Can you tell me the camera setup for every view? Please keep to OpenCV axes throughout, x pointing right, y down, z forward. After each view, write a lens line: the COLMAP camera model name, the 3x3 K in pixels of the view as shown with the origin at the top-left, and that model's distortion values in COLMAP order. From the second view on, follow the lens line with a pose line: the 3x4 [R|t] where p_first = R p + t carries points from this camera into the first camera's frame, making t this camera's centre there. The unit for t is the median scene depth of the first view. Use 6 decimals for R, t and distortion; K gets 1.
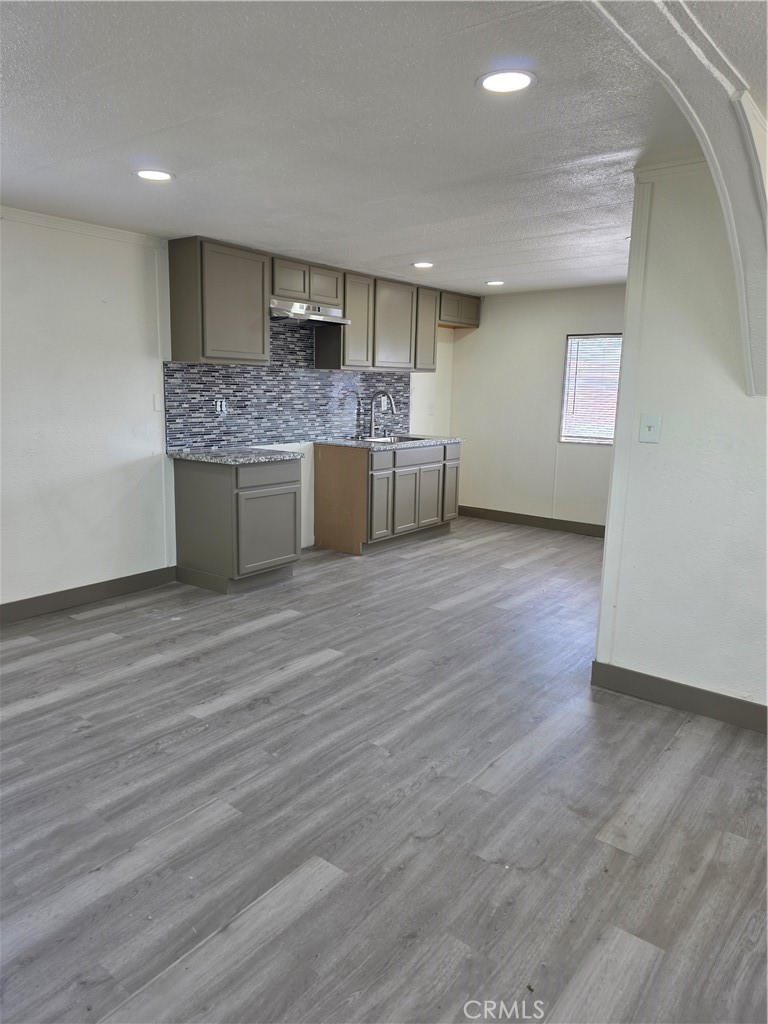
lens RADIAL K [[691.3, 0, 380.4], [0, 691.3, 506.8], [0, 0, 1]] dist [0.049141, -0.029042]
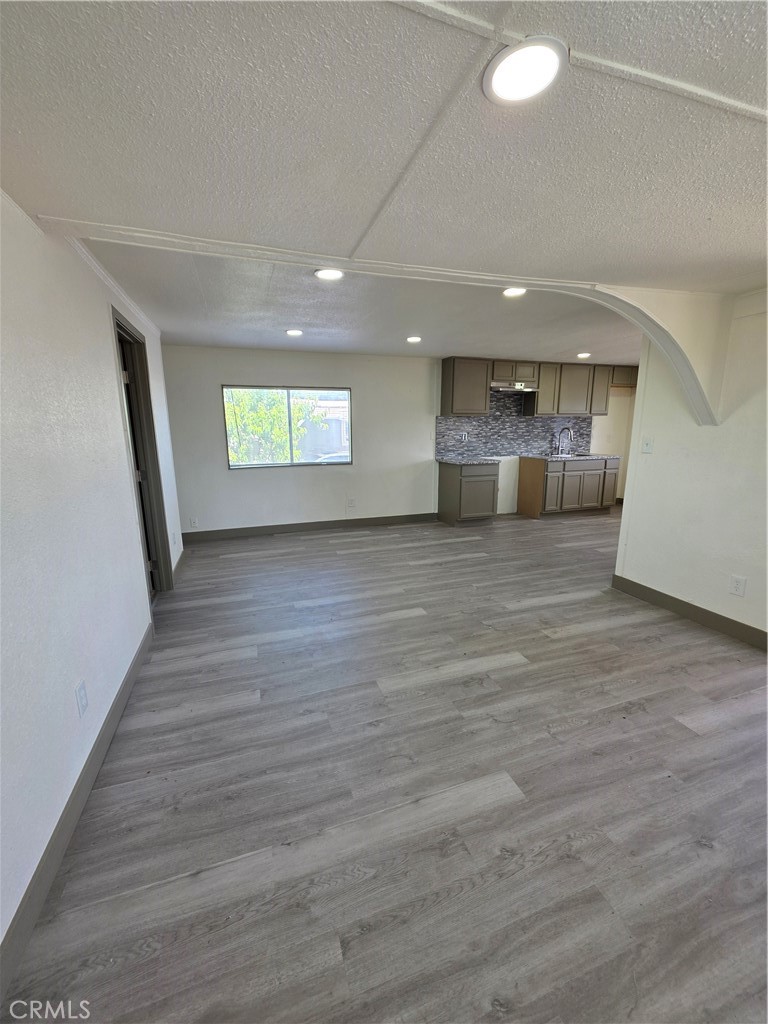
lens RADIAL K [[418.0, 0, 381.8], [0, 418.0, 511.1], [0, 0, 1]] dist [0.012005, -0.000188]
pose [[0.834929, 0.085492, -0.543677, 0.258961], [-0.074883, 0.996321, 0.041672, 0.039714], [0.545240, 0.005919, 0.838259, -0.162716]]
